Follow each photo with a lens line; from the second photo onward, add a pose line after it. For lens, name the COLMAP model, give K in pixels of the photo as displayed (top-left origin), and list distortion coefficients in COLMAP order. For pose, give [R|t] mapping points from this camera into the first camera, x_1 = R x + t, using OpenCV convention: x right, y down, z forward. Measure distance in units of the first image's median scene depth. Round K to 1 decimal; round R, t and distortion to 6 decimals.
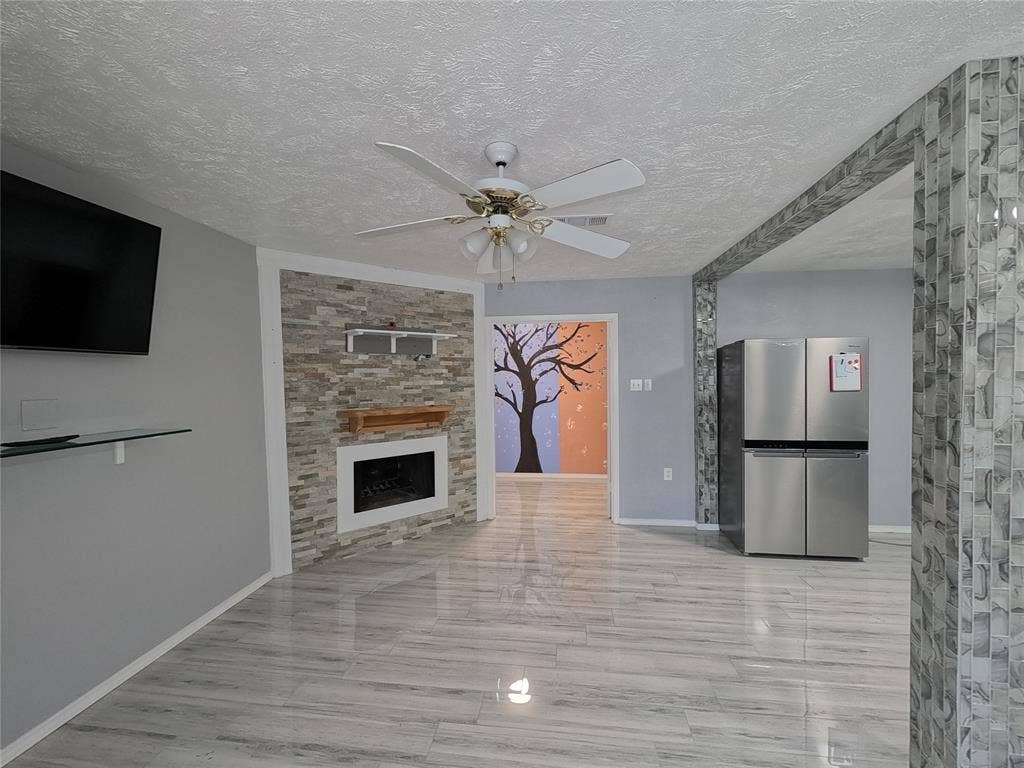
lens RADIAL K [[430.7, 0, 512.5], [0, 430.7, 384.3], [0, 0, 1]] dist [-0.001334, 0.000276]
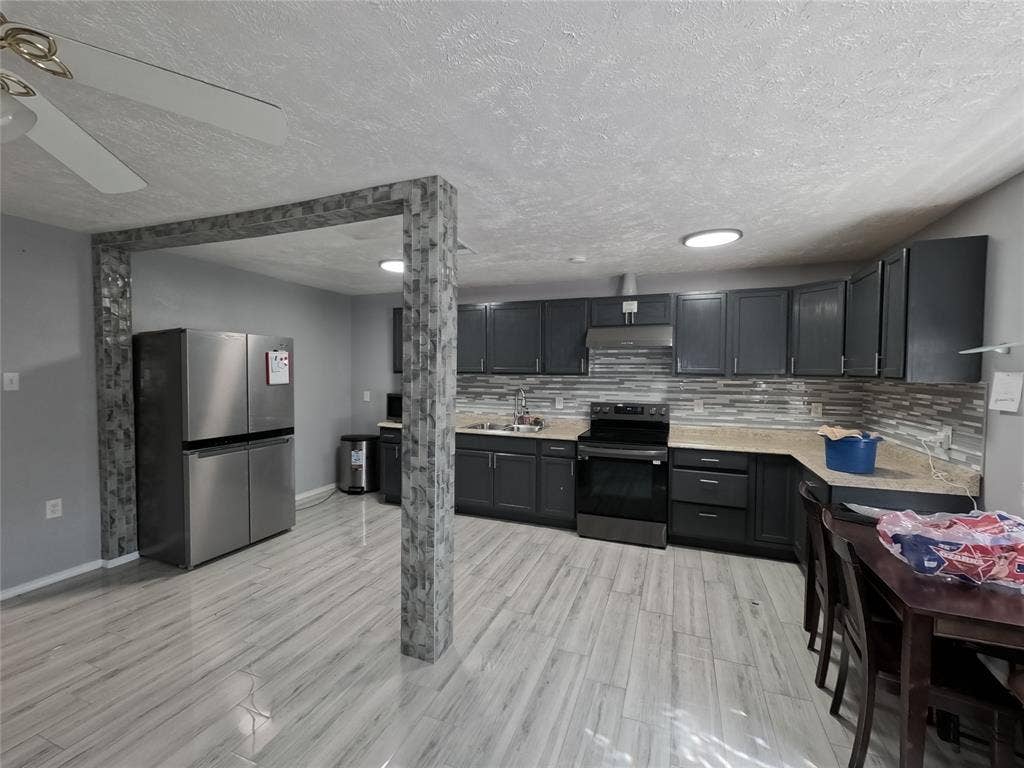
lens RADIAL K [[430.7, 0, 514.4], [0, 430.7, 384.3], [0, 0, 1]] dist [-0.001334, 0.000276]
pose [[0.235712, -0.018184, 0.971653, -0.287893], [0.007684, 0.999829, 0.016847, 0.001370], [-0.971793, 0.003495, 0.235811, 0.228301]]
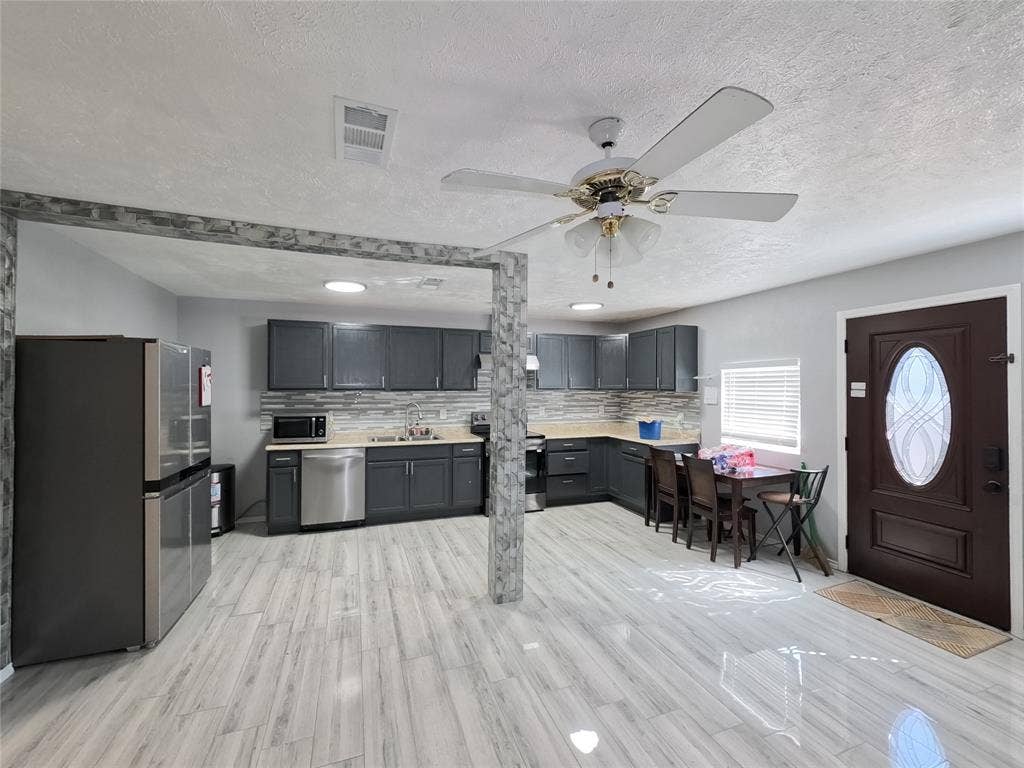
lens RADIAL K [[430.7, 0, 512.3], [0, 430.7, 383.9], [0, 0, 1]] dist [-0.001334, 0.000276]
pose [[-0.464688, 0.016291, 0.885325, -0.618986], [0.019903, 0.999770, -0.007951, -0.020120], [-0.885251, 0.013926, -0.464905, 1.403387]]
